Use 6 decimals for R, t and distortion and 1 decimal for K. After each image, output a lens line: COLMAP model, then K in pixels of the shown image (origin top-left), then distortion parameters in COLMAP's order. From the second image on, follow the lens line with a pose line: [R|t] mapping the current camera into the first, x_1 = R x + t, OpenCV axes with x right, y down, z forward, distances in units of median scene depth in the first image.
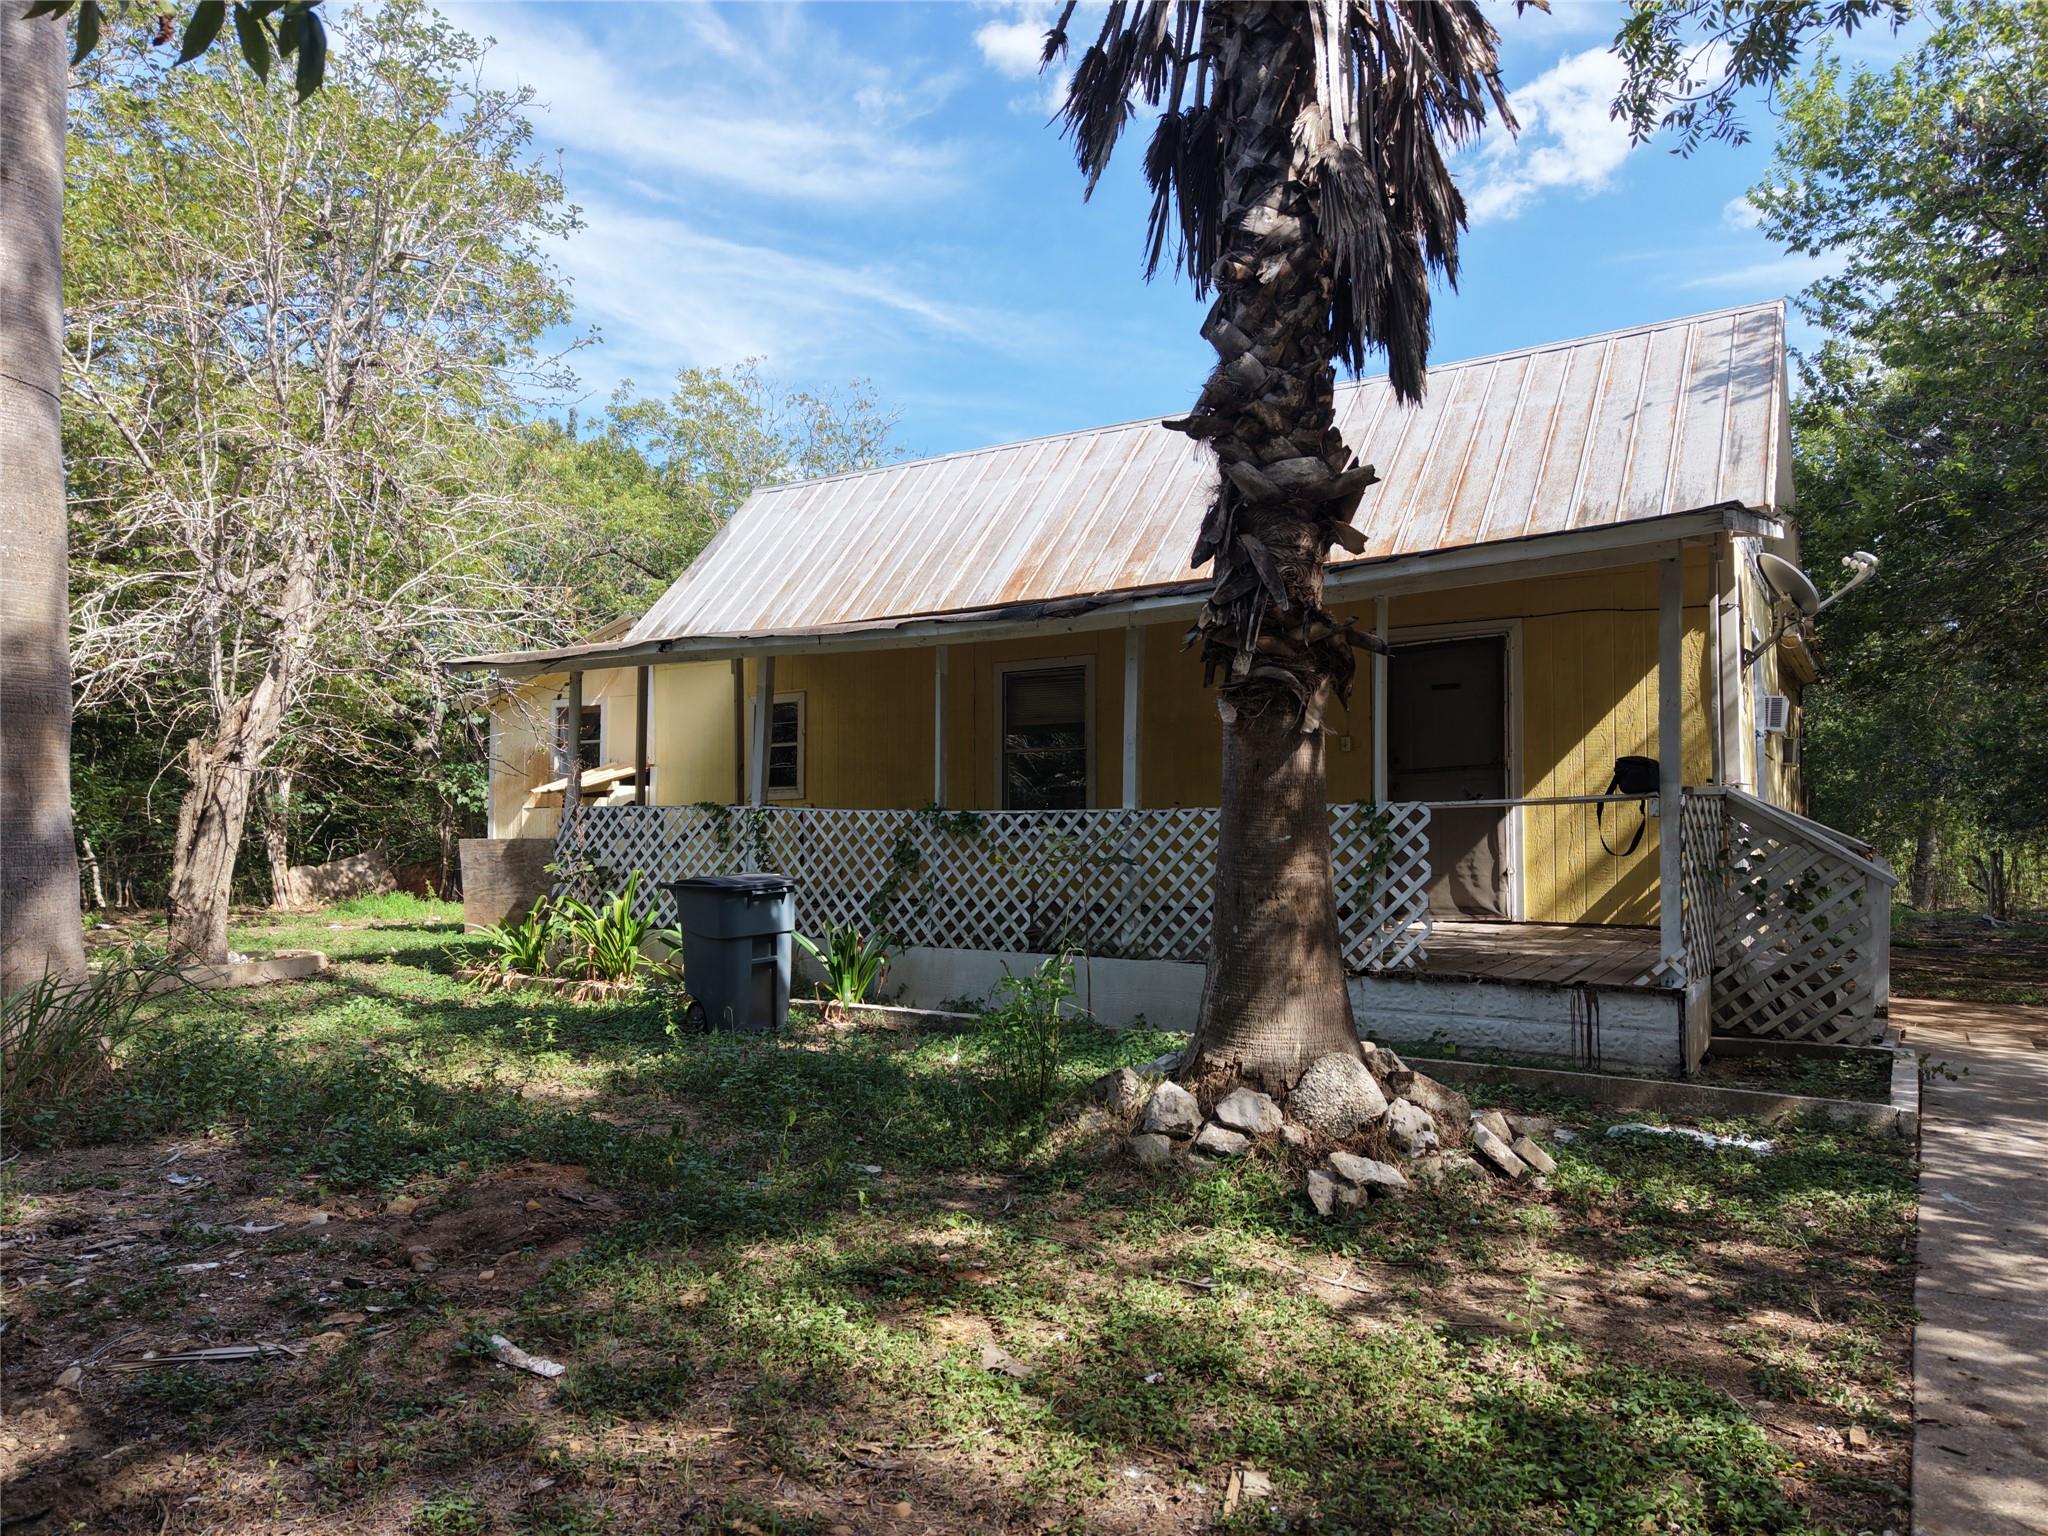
lens RADIAL K [[1376.8, 0, 1024.1], [0, 1376.8, 770.6], [0, 0, 1]] dist [0.063196, -0.080835]
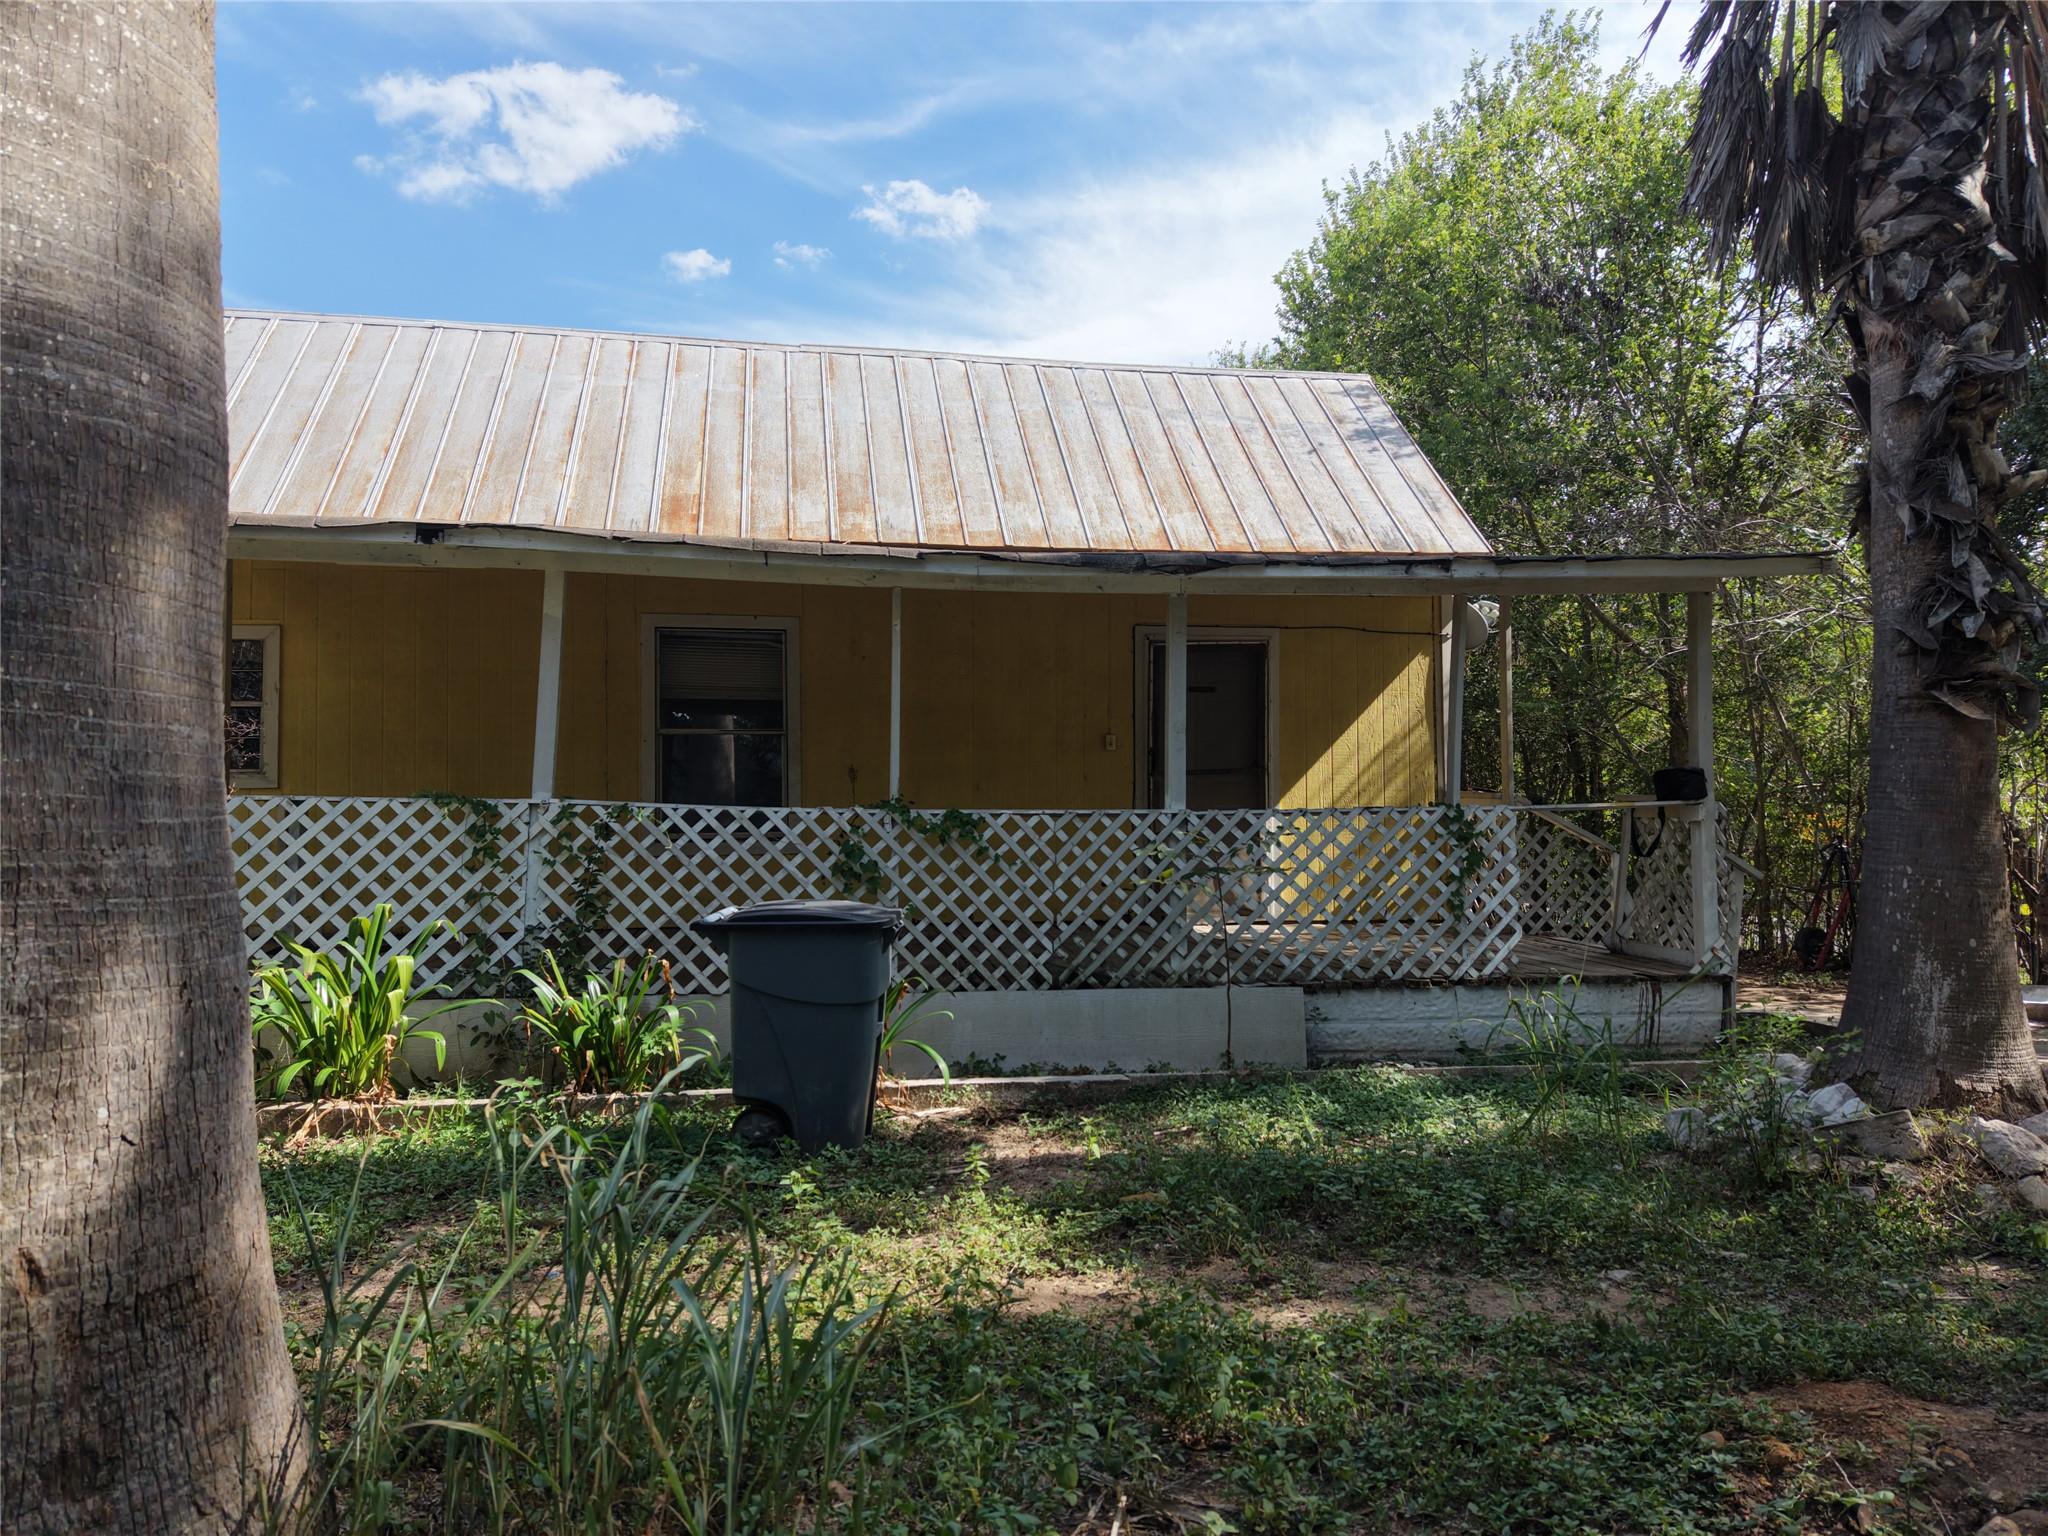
lens RADIAL K [[1376.8, 0, 1024.1], [0, 1376.8, 770.6], [0, 0, 1]] dist [0.063196, -0.080835]
pose [[0.732508, 0.030530, 0.680073, -0.543876], [-0.029488, 0.999479, -0.013107, 0.017022], [-0.680119, -0.010453, 0.733027, 0.424221]]
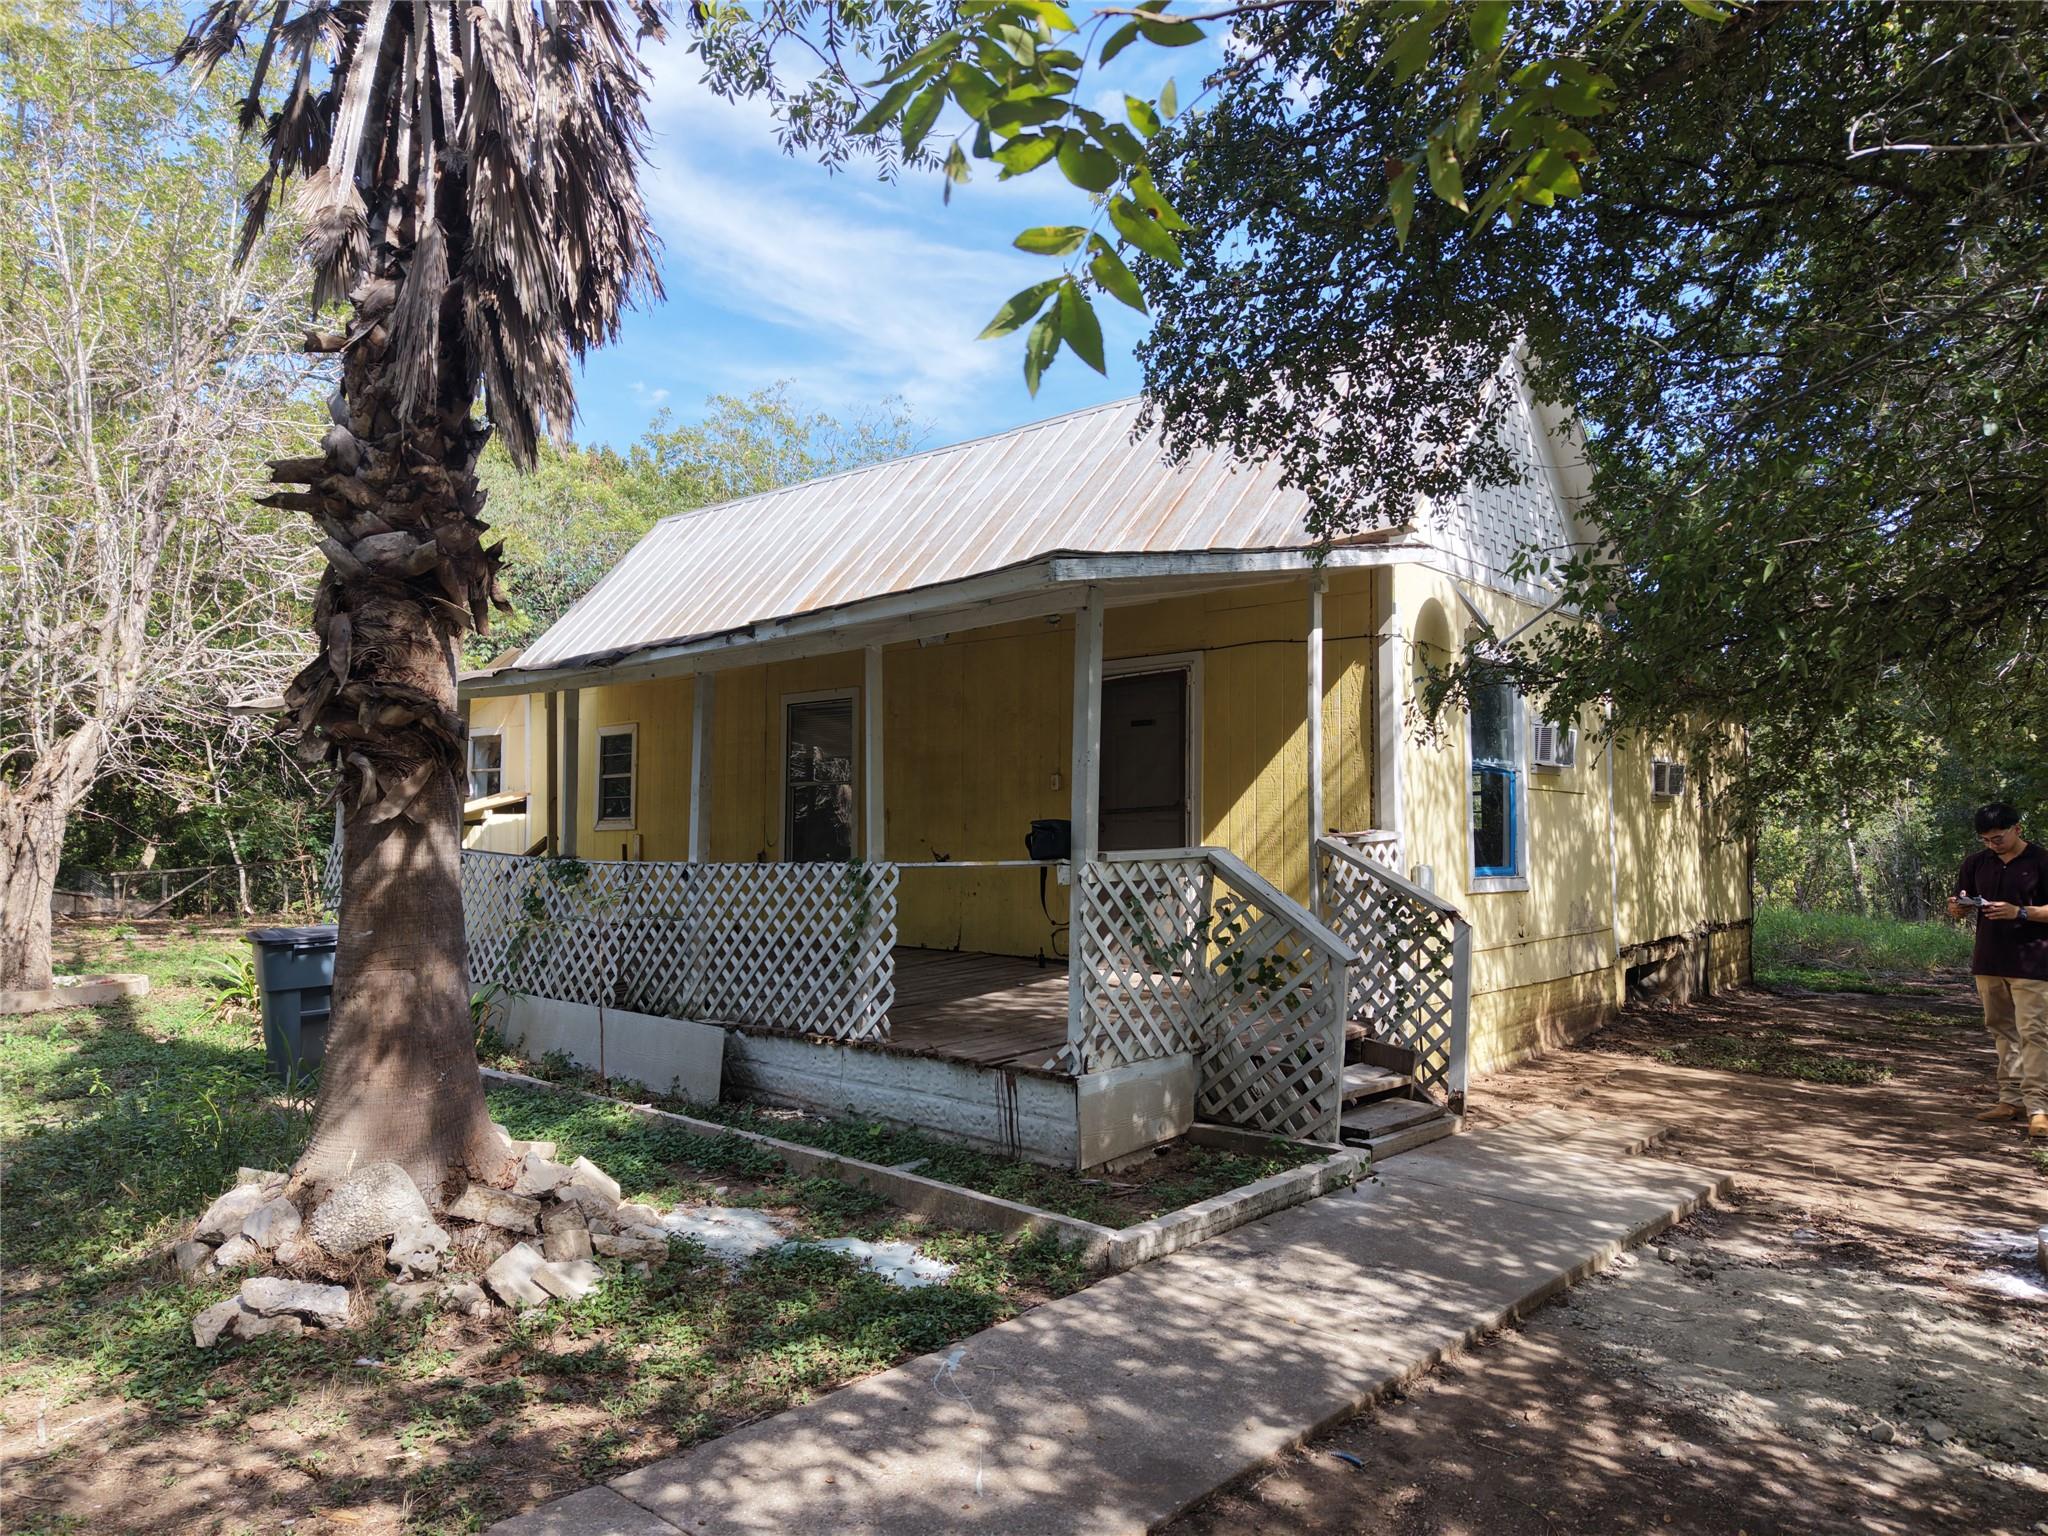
lens RADIAL K [[1380.7, 0, 1024.0], [0, 1380.7, 768.0], [0, 0, 1]] dist [0.123095, -0.154149]
pose [[0.987294, -0.006035, -0.158791, 0.442801], [0.006050, 0.999982, -0.000386, -0.035146], [0.158790, -0.000580, 0.987312, 0.064914]]
